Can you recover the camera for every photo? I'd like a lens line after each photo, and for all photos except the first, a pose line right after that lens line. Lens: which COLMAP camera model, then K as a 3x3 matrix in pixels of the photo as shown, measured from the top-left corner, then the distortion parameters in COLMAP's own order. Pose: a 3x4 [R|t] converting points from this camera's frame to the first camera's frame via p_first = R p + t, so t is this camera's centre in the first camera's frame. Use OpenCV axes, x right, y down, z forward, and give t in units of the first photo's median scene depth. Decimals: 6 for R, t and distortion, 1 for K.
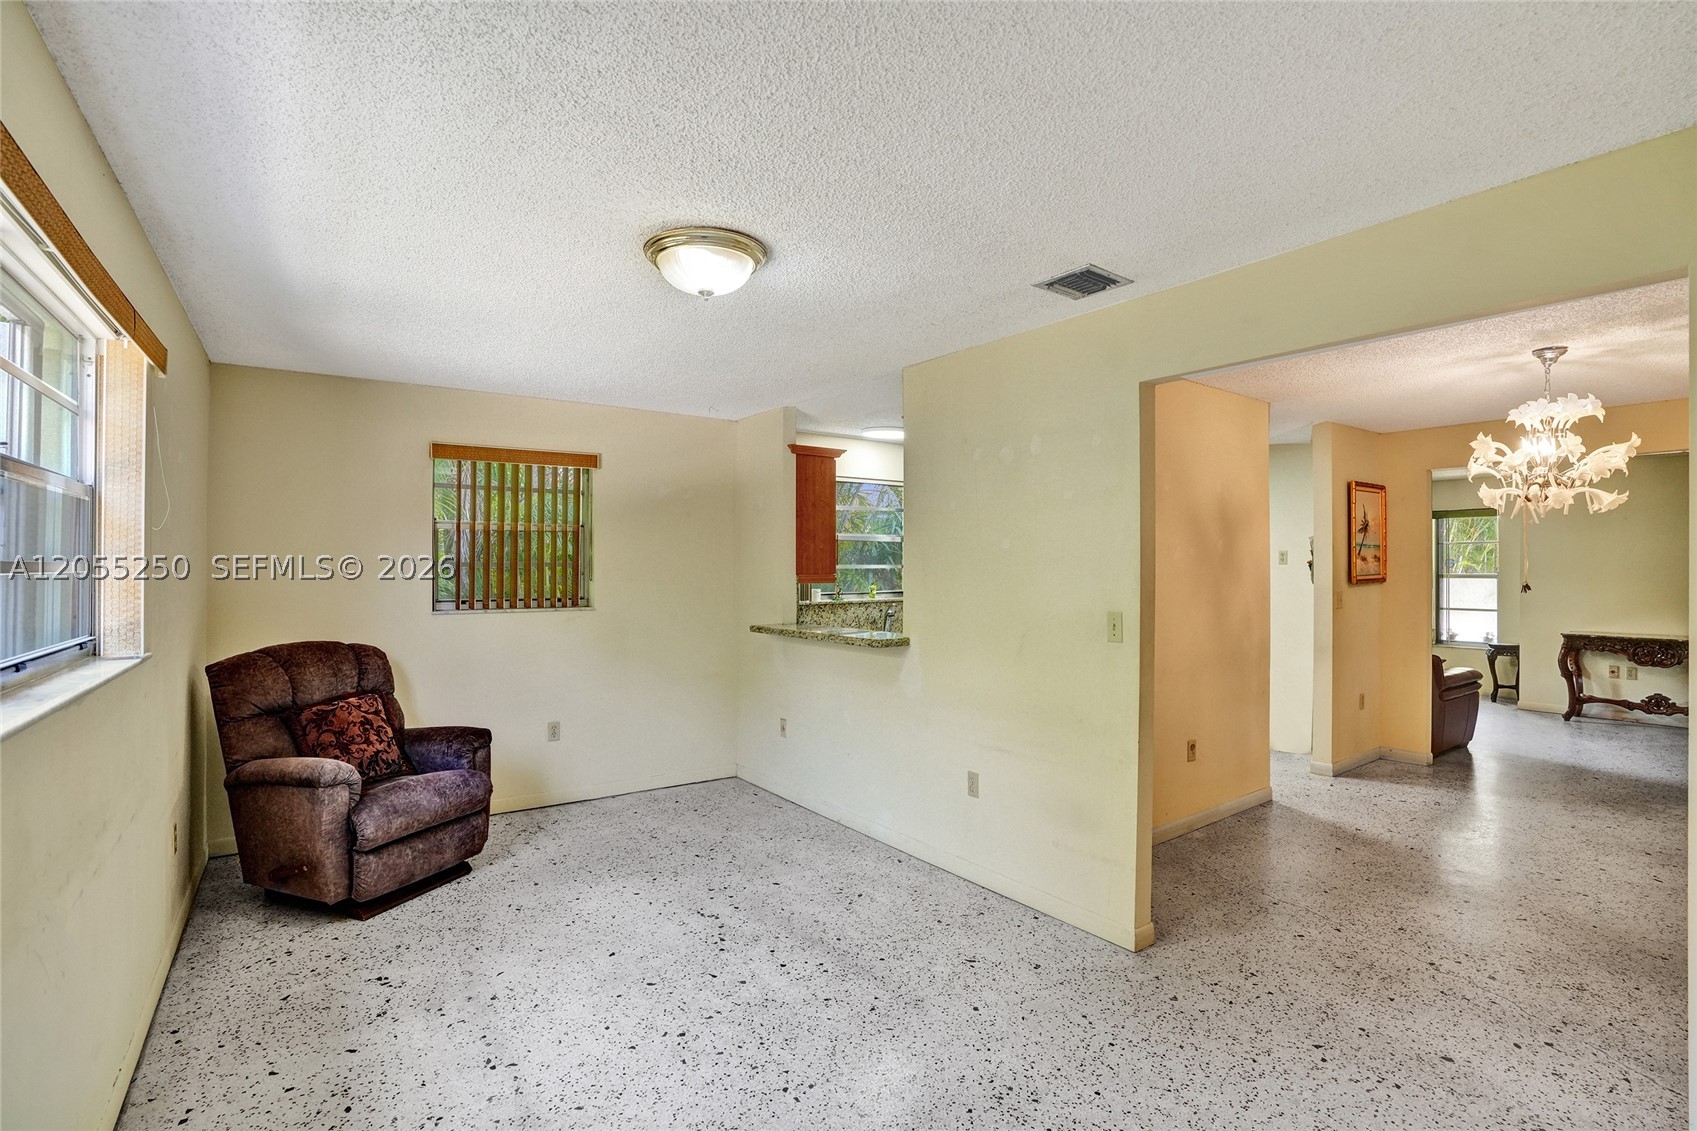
lens RADIAL K [[787.8, 0, 856.4], [0, 787.8, 562.3], [0, 0, 1]] dist [-0.066173, 0.026887]
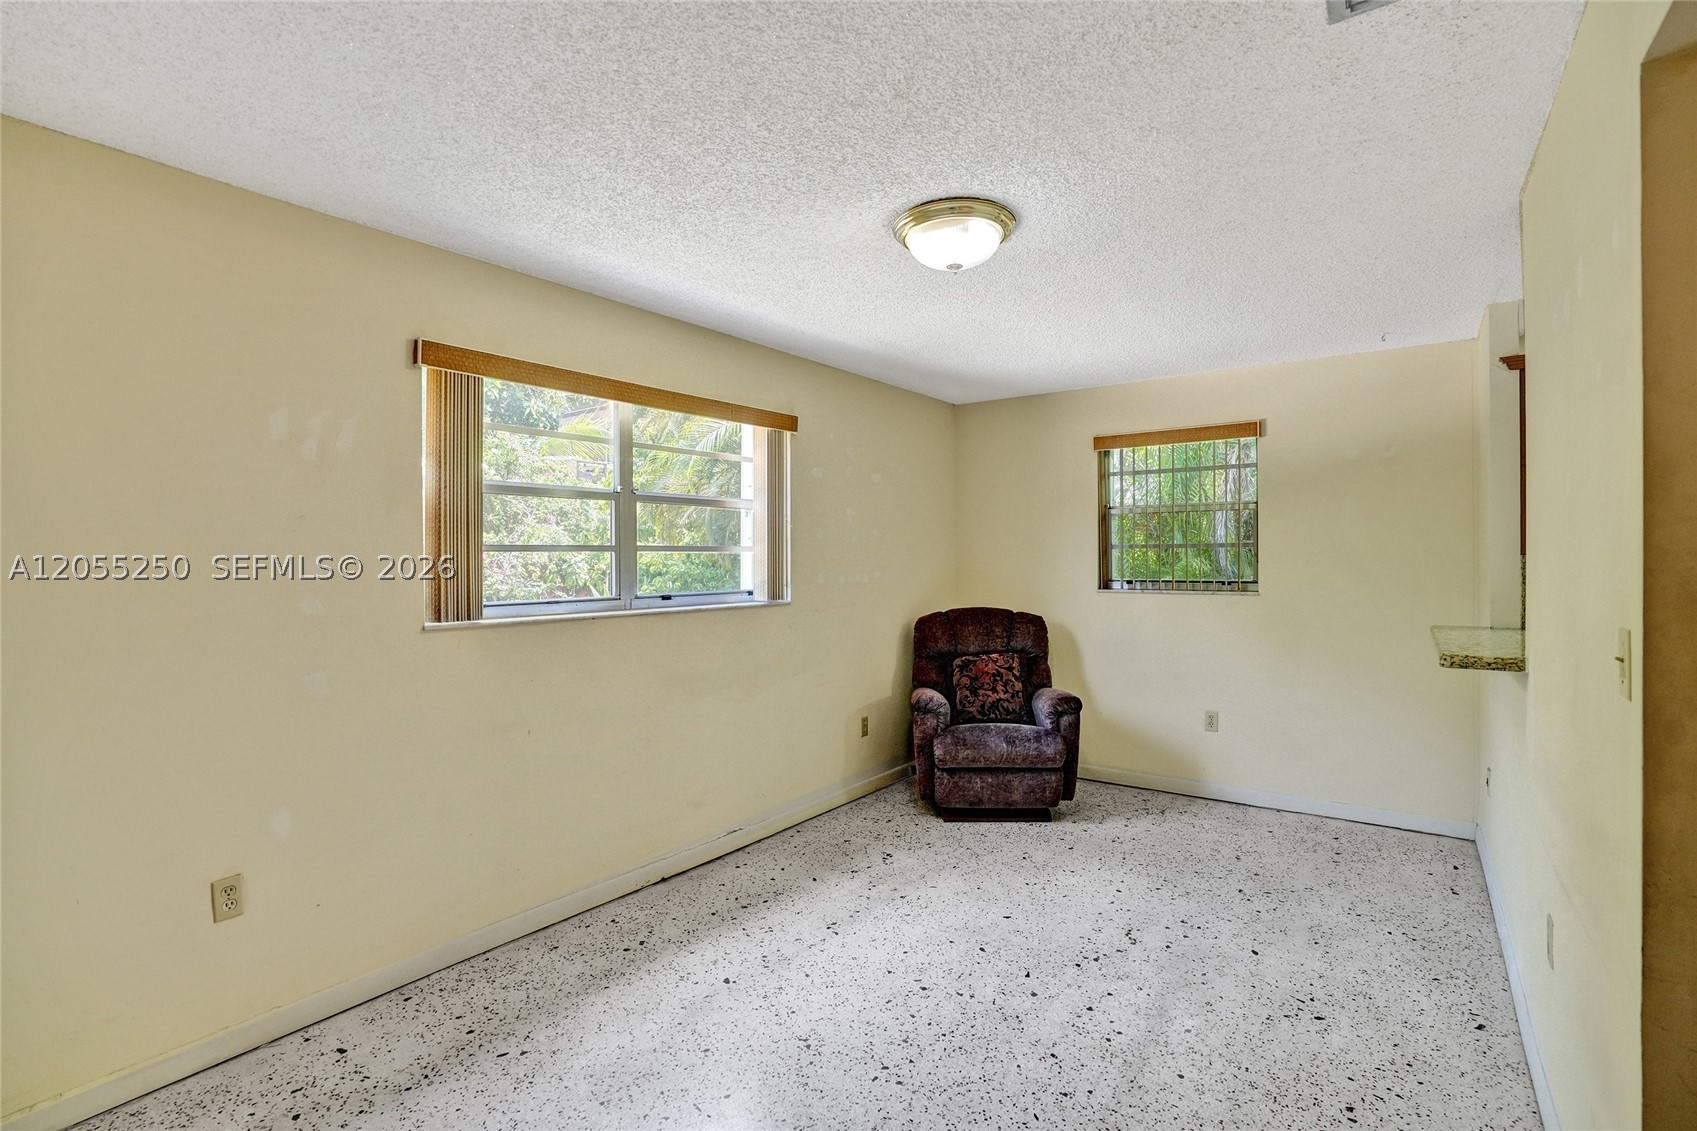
lens RADIAL K [[788.4, 0, 853.3], [0, 788.4, 565.7], [0, 0, 1]] dist [-0.068024, 0.033085]
pose [[0.306895, 0.006568, -0.951721, 0.527846], [0.012883, 0.999856, 0.011055, 0.016827], [0.951656, -0.015654, 0.306766, 0.419059]]
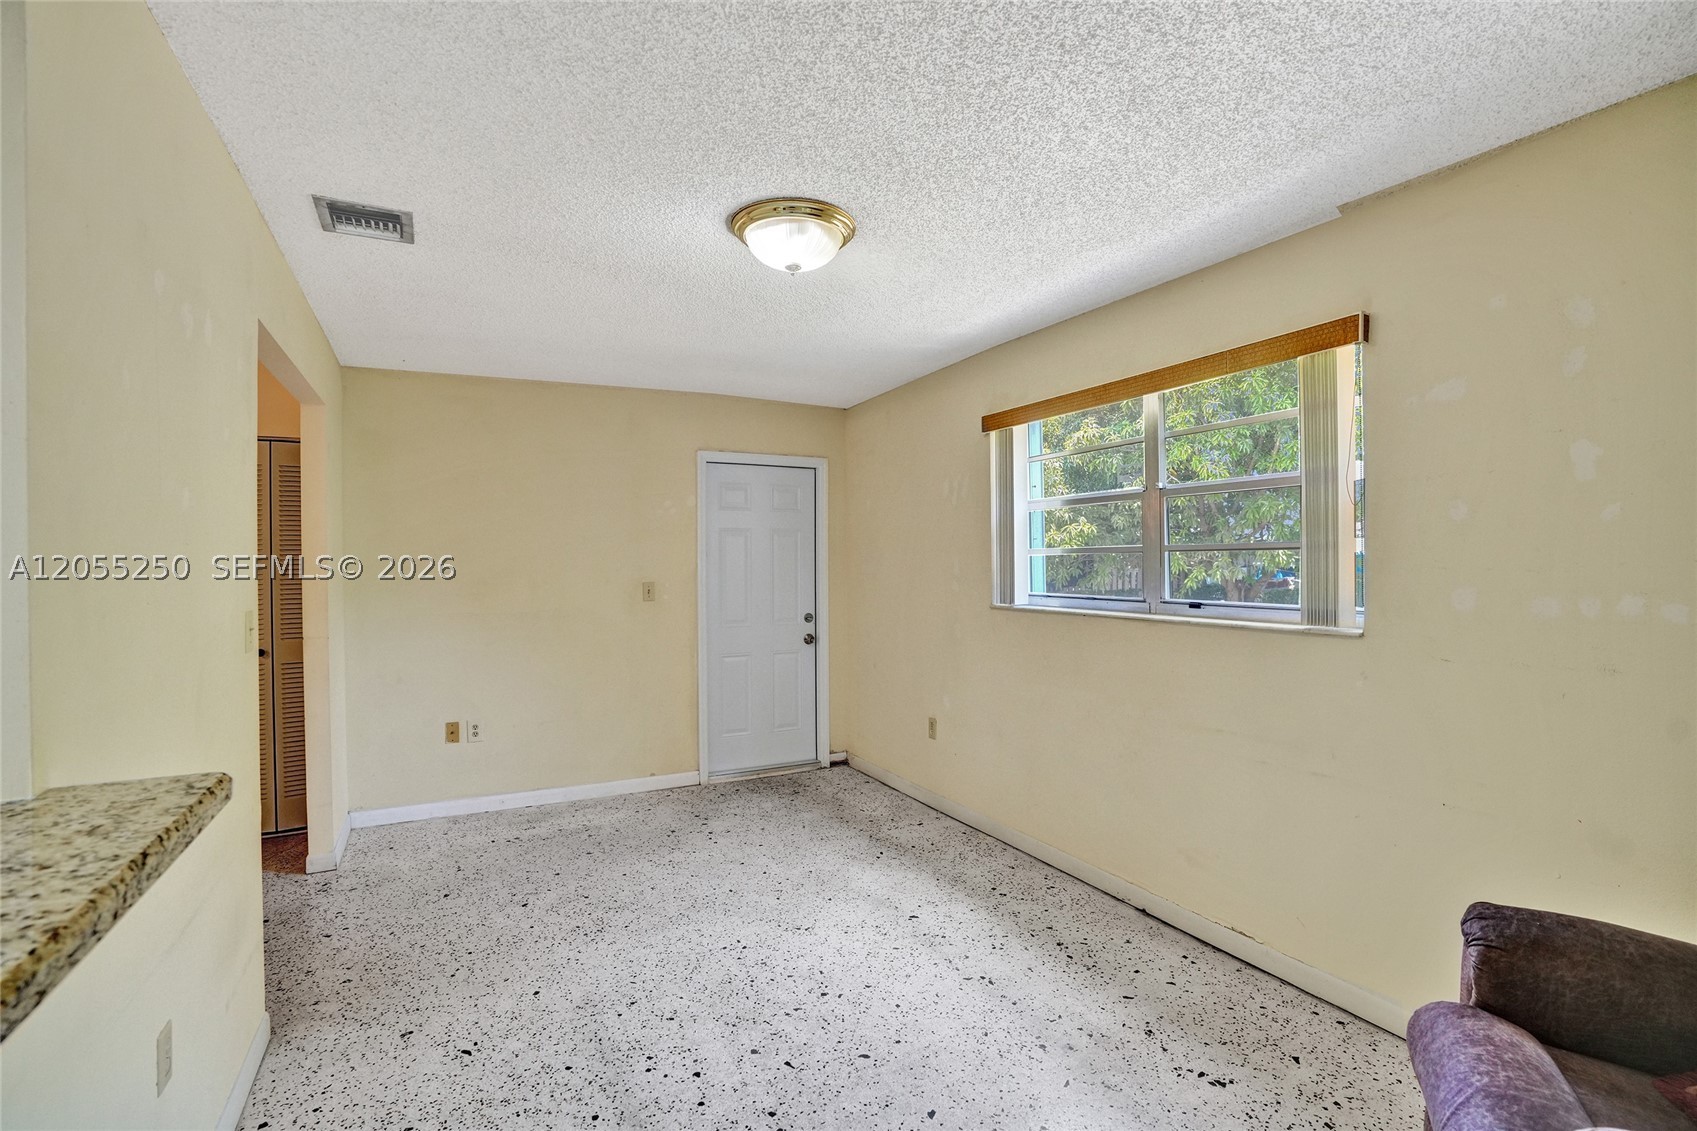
lens RADIAL K [[788.4, 0, 853.3], [0, 788.4, 565.7], [0, 0, 1]] dist [-0.068024, 0.033085]
pose [[-0.988761, 0.005969, 0.149383, -0.302438], [0.005691, 0.999981, -0.002287, 0.022275], [-0.149394, -0.001411, -0.988777, 1.442979]]
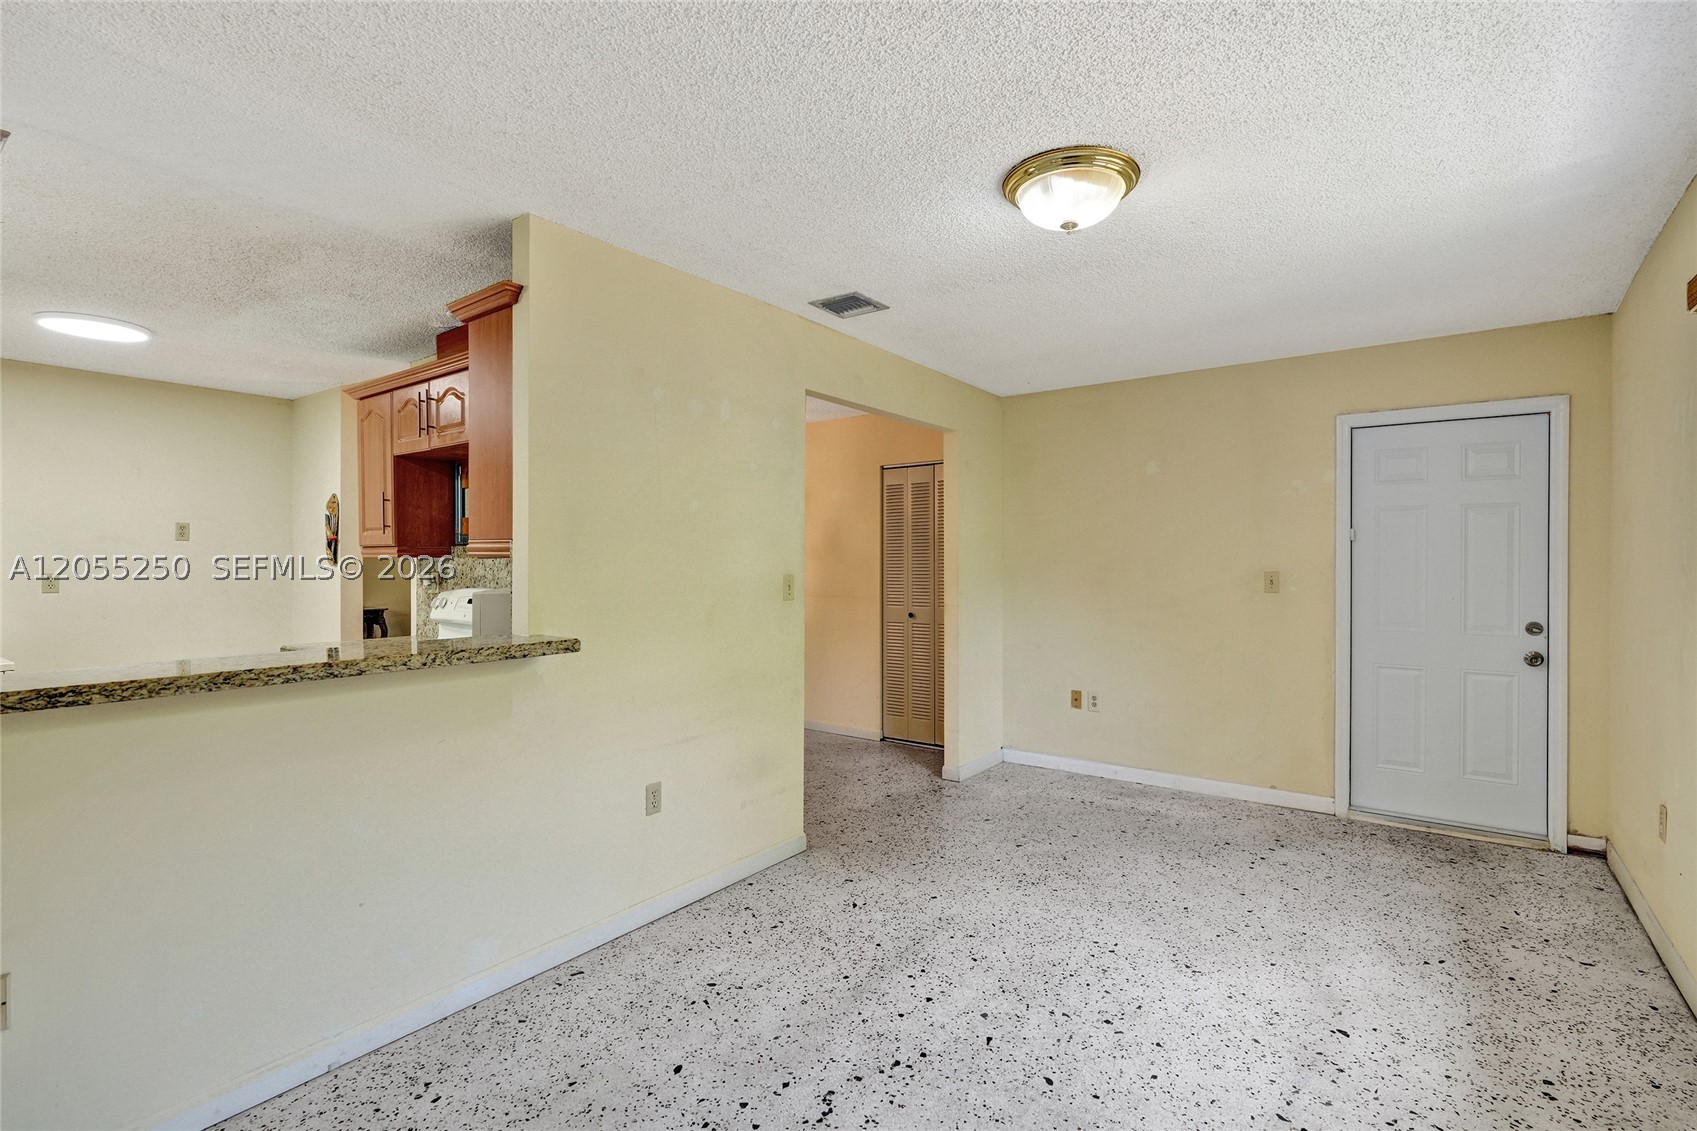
lens RADIAL K [[783.0, 0, 859.2], [0, 783.0, 564.3], [0, 0, 1]] dist [0.000079, 0.000833]
pose [[-0.305331, 0.001125, 0.952246, -0.736336], [-0.008148, 0.999960, -0.003794, 0.045506], [-0.952212, -0.008917, -0.305309, 1.119343]]
